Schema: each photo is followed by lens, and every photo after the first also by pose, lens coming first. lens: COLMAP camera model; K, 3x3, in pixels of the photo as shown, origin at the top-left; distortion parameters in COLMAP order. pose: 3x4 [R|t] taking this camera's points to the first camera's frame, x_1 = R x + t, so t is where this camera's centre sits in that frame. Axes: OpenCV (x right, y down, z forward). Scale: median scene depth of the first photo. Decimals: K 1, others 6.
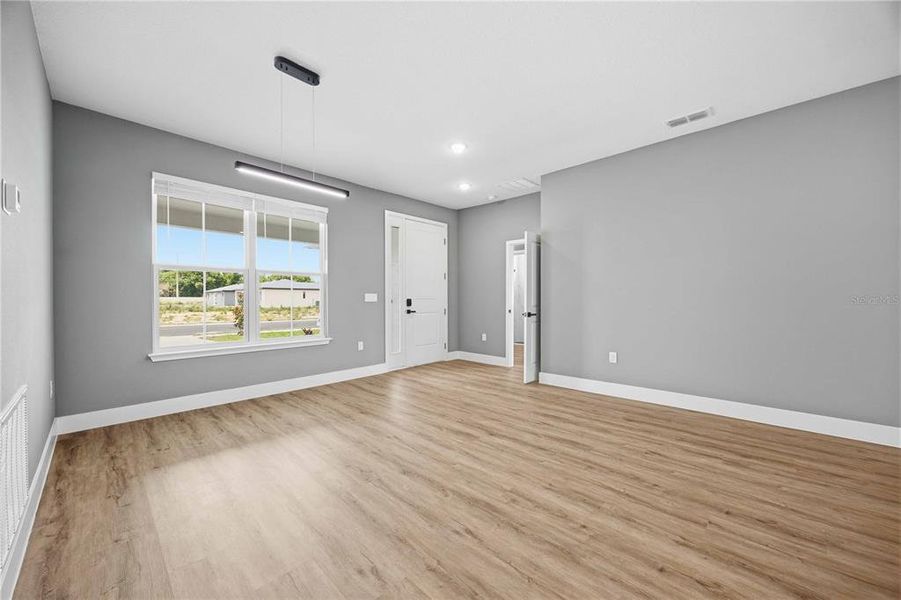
lens RADIAL K [[339.3, 0, 449.3], [0, 339.3, 300.6], [0, 0, 1]] dist [-0.004376, 0.000152]
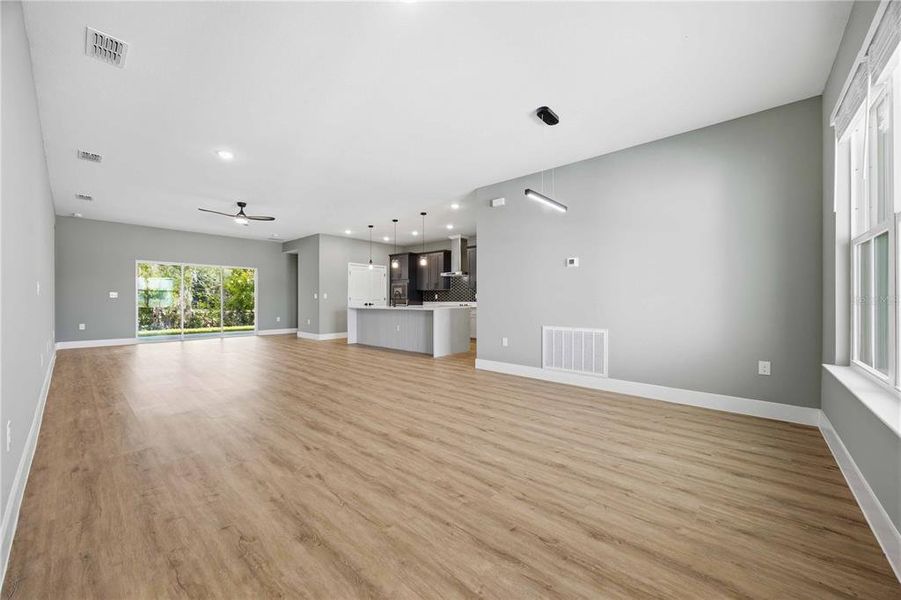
lens RADIAL K [[339.3, 0, 449.3], [0, 339.3, 300.6], [0, 0, 1]] dist [-0.004376, 0.000152]
pose [[-0.999340, 0.000367, -0.036319, -0.015945], [0.000111, 0.999975, 0.007054, 0.010717], [0.036320, 0.007046, -0.999315, 1.547351]]
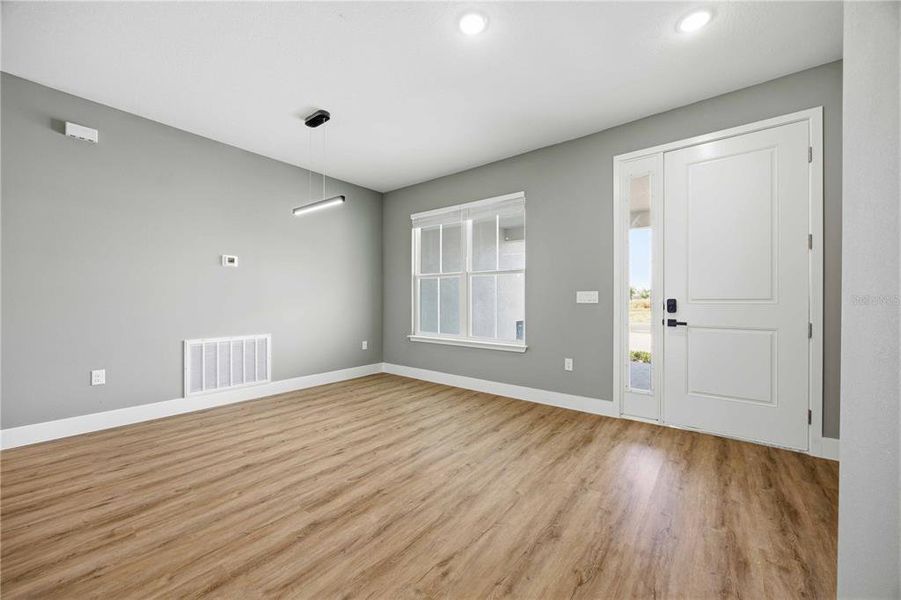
lens RADIAL K [[339.3, 0, 449.3], [0, 339.3, 300.6], [0, 0, 1]] dist [-0.004376, 0.000152]
pose [[0.094075, 0.003142, -0.995560, 0.587214], [-0.006600, 0.999975, 0.002532, -0.002323], [0.995543, 0.006333, 0.094094, 0.934144]]
